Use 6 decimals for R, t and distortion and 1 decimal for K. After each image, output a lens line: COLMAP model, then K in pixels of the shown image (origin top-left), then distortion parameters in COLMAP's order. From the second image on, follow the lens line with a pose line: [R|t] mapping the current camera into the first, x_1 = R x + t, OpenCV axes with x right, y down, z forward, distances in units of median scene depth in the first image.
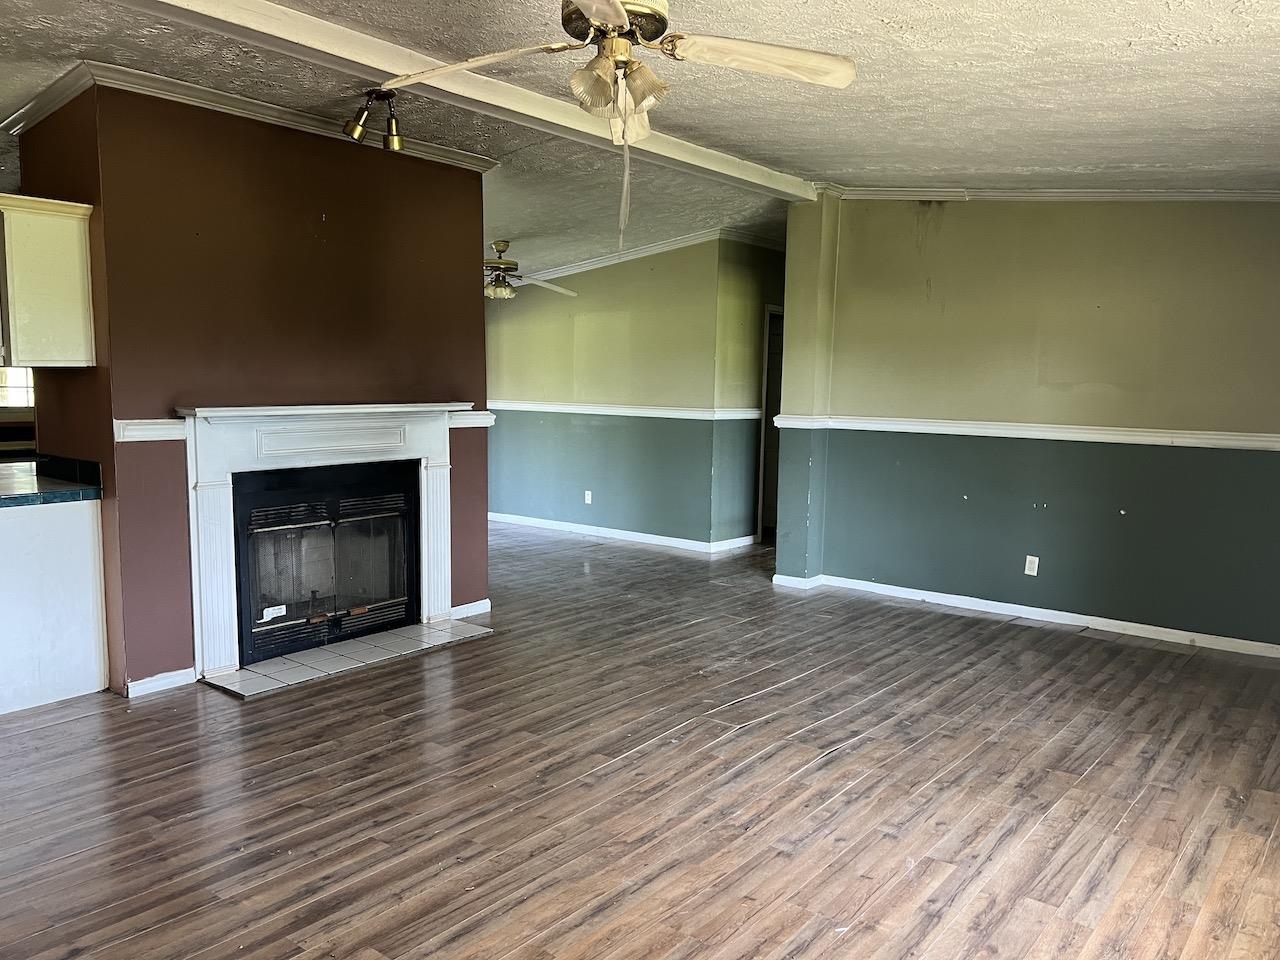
lens RADIAL K [[955.8, 0, 640.0], [0, 955.8, 480.0], [0, 0, 1]] dist [-0.003936, -0.006945]
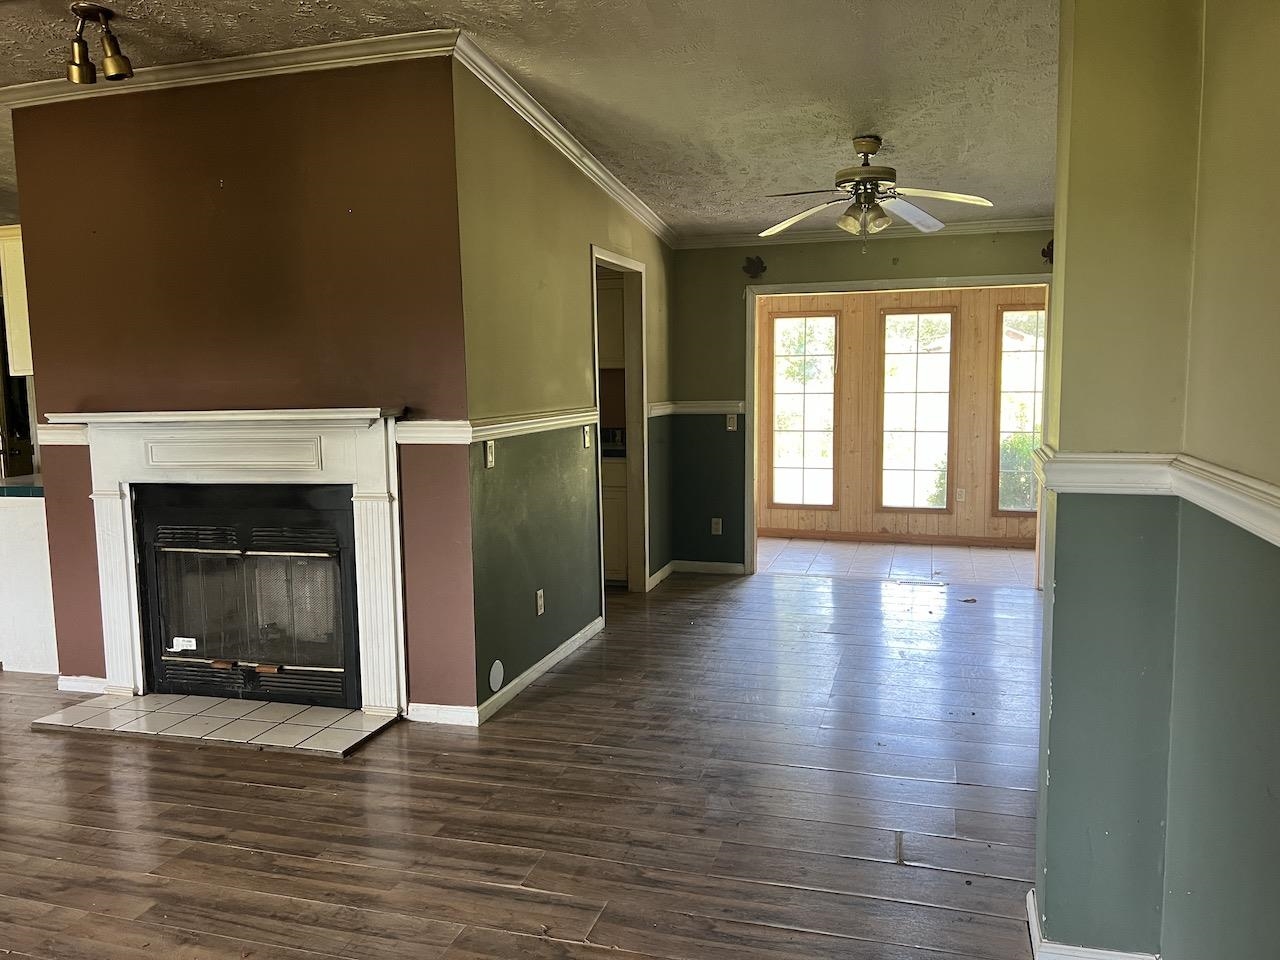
lens RADIAL K [[960.3, 0, 640.4], [0, 960.3, 465.3], [0, 0, 1]] dist [-0.000957, -0.002832]
pose [[0.384994, 0.062367, -0.920809, 0.577827], [-0.071587, 0.996726, 0.037579, -0.088490], [0.920138, 0.051450, 0.388199, 1.017542]]
